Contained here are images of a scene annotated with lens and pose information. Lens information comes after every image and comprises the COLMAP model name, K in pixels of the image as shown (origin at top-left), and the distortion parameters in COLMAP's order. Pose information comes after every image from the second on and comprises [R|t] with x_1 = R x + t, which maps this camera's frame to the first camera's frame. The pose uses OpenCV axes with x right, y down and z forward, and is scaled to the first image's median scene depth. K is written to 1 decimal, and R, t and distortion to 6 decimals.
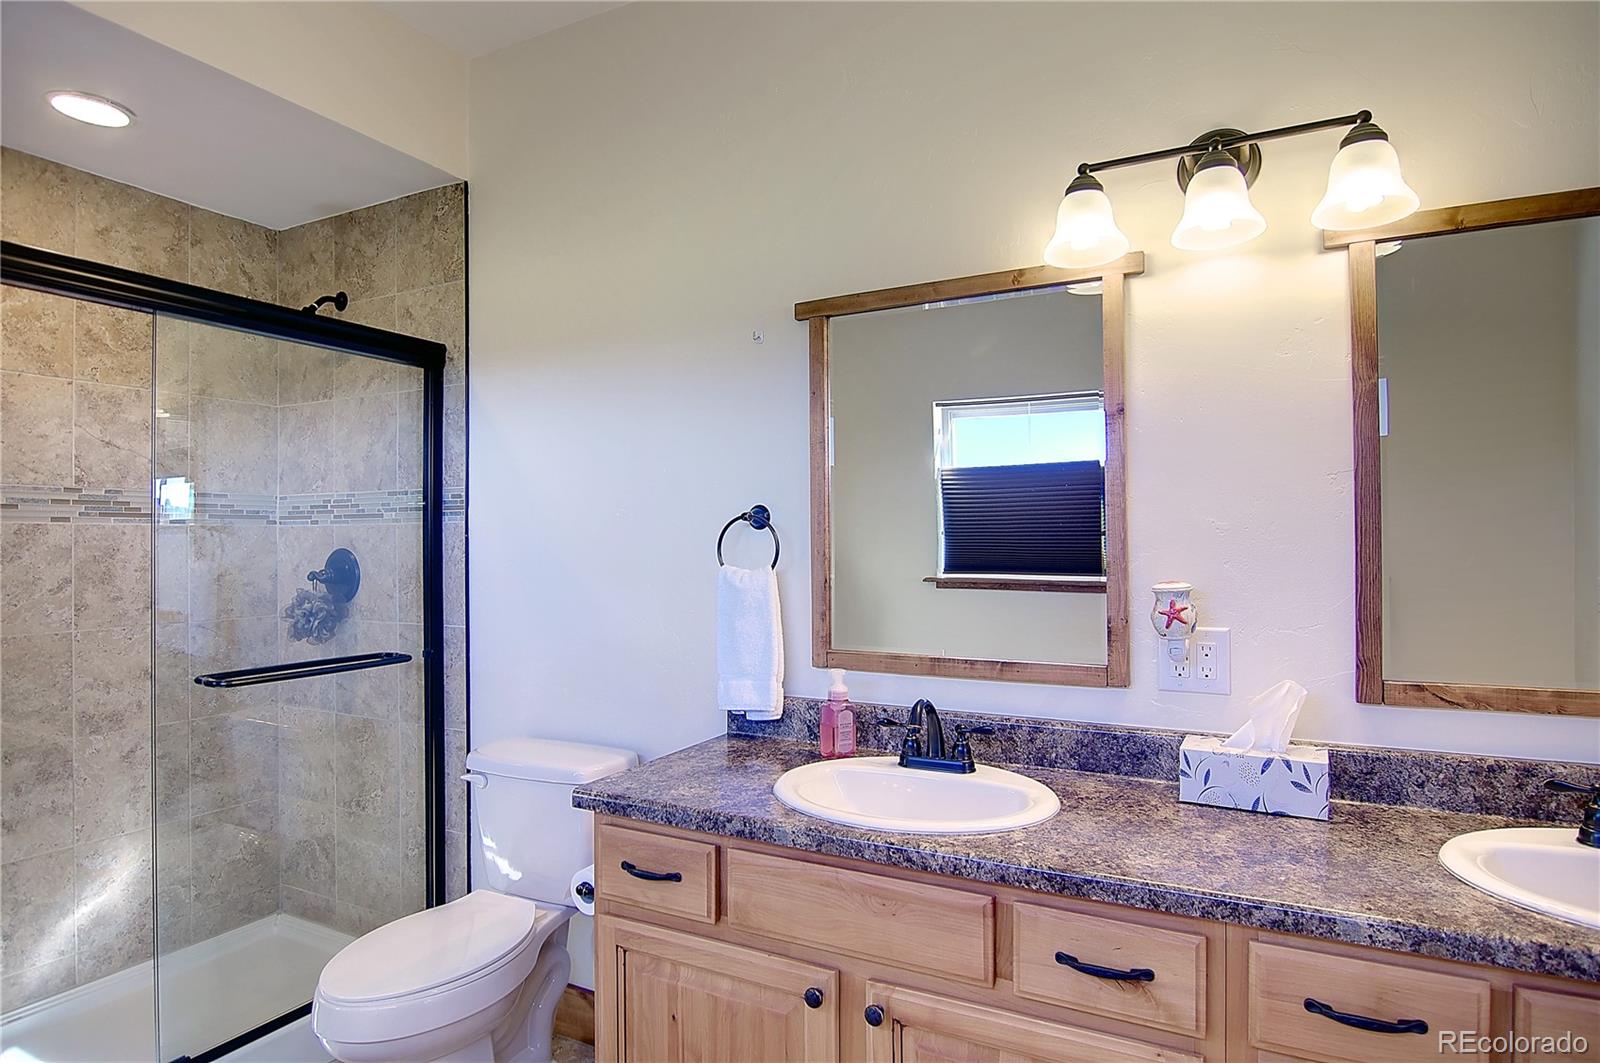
lens RADIAL K [[875.7, 0, 799.6], [0, 875.7, 531.7], [0, 0, 1]] dist [-0.010833, -0.006454]
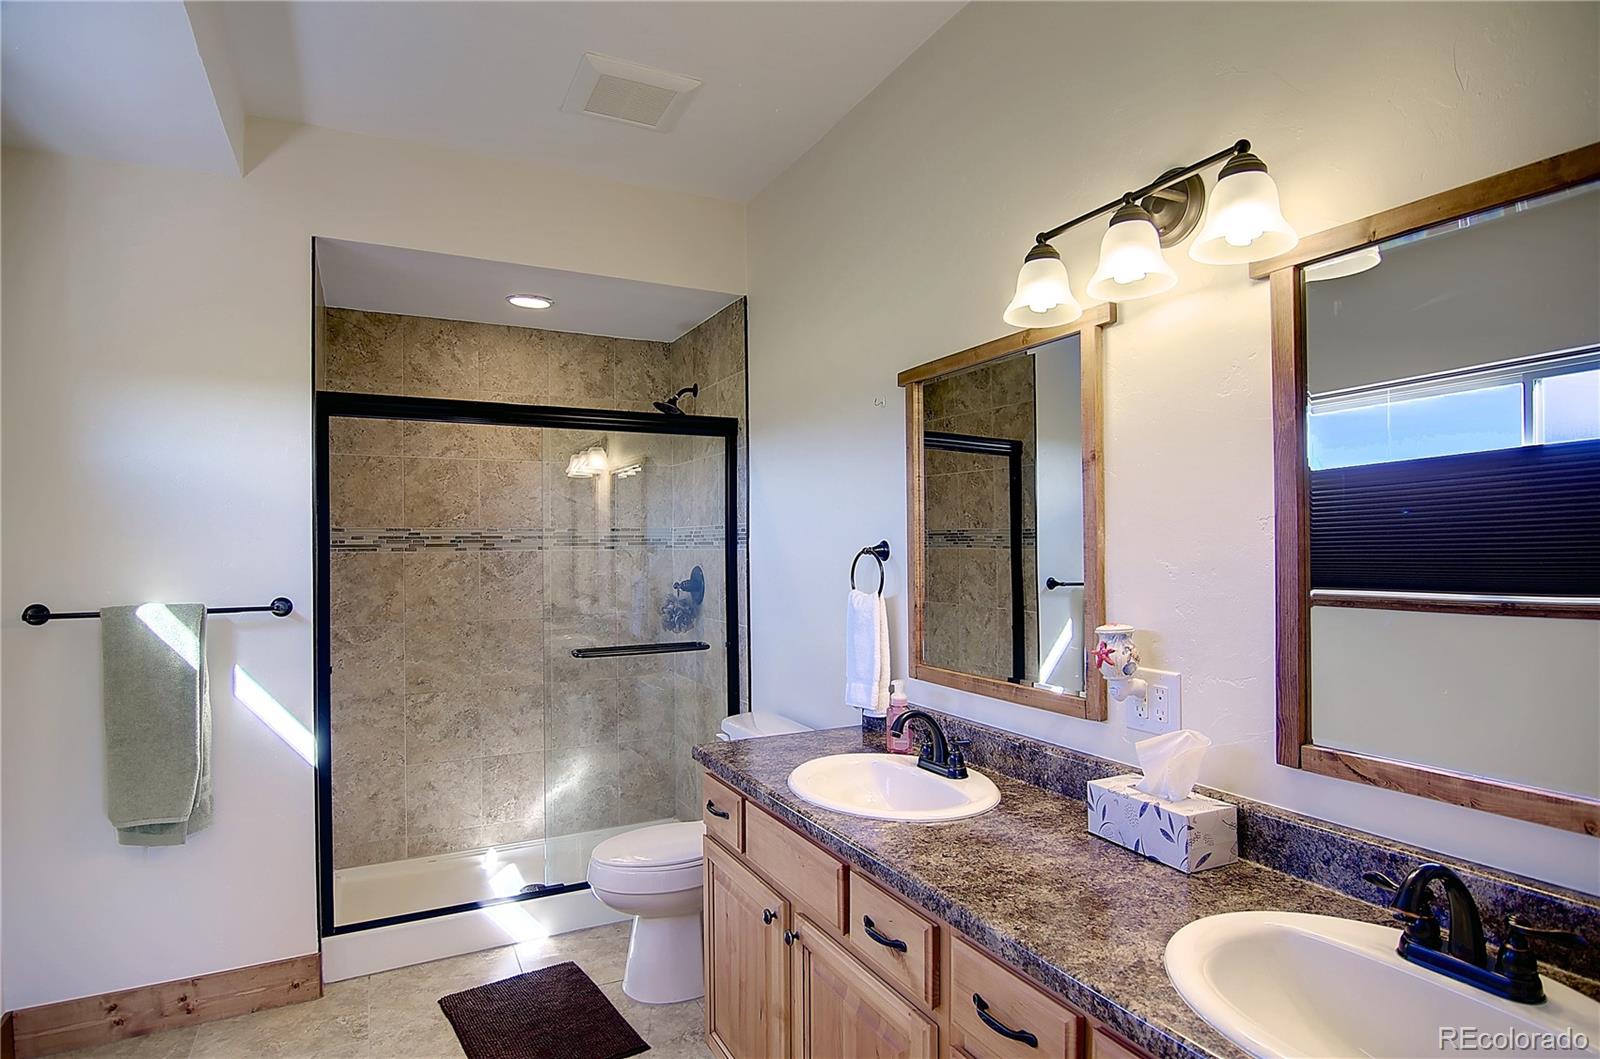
lens RADIAL K [[856.0, 0, 809.3], [0, 856.0, 539.8], [0, 0, 1]] dist [-0.016744, -0.000251]
pose [[0.815198, -0.003969, -0.579169, 0.745388], [0.010048, 0.999923, 0.007292, -0.055327], [0.579096, -0.011764, 0.815175, -0.035060]]
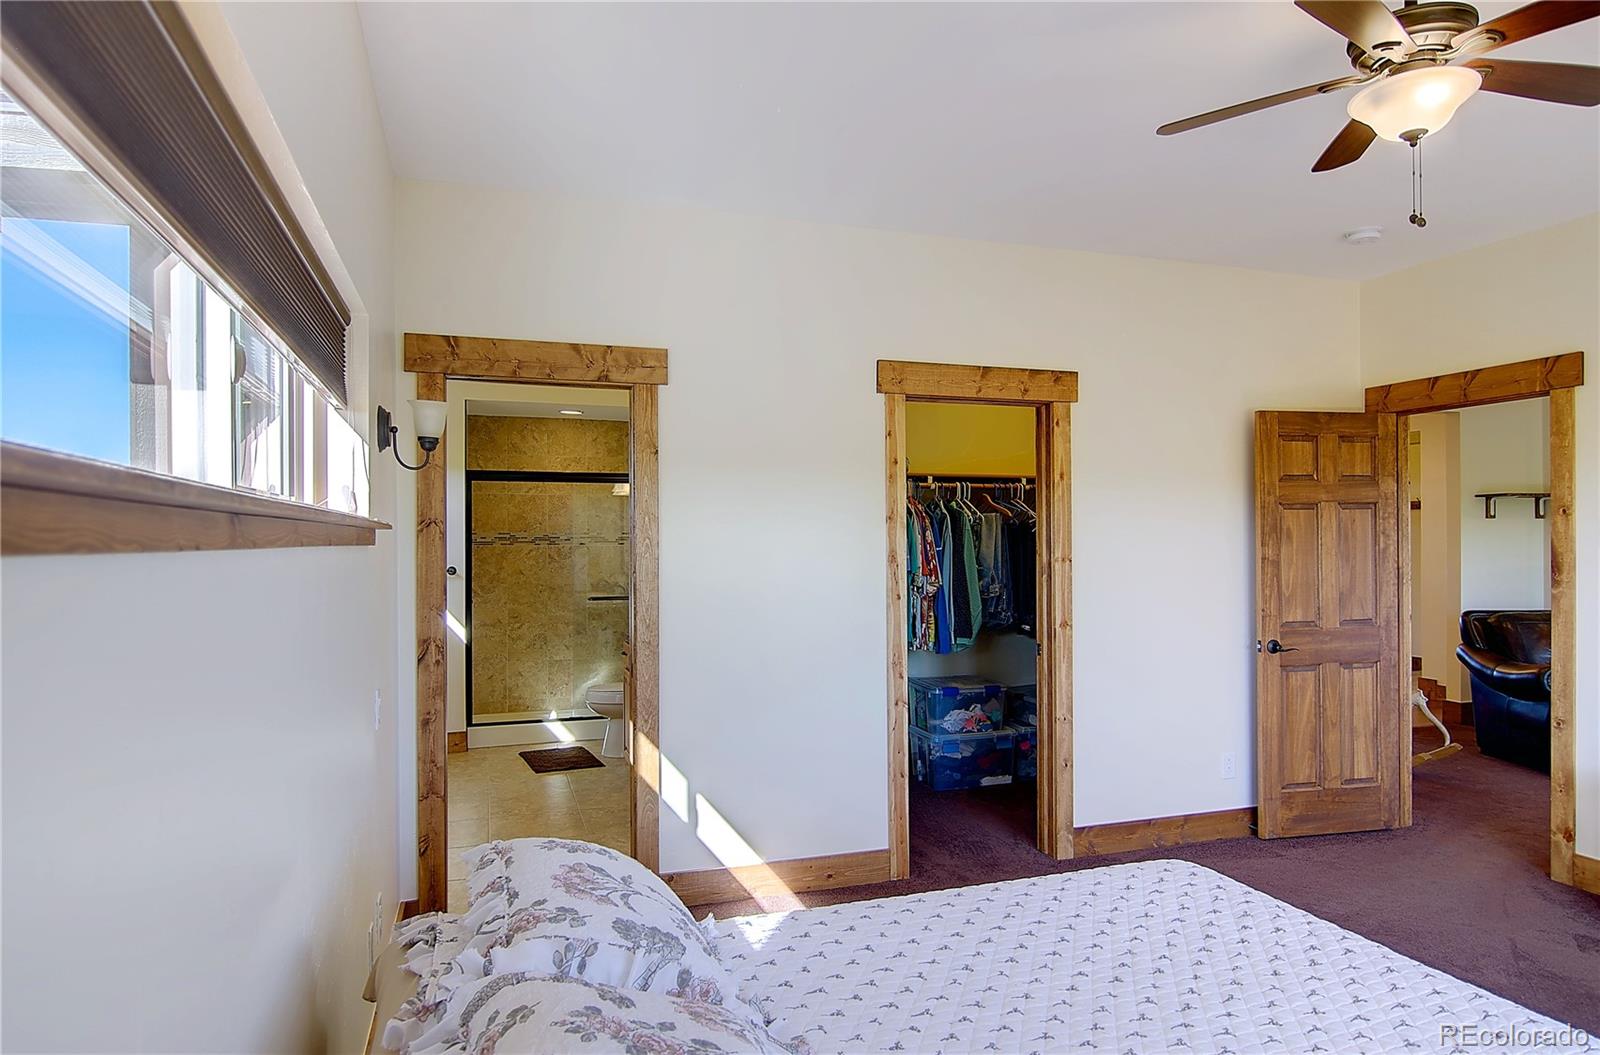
lens RADIAL K [[932.5, 0, 789.2], [0, 932.5, 540.6], [0, 0, 1]] dist [0.006348, 0.001427]
pose [[0.710466, 0.005927, -0.703707, 2.957493], [0.004555, 0.999905, 0.013021, -0.098101], [0.703717, -0.012457, 0.710371, -1.194198]]
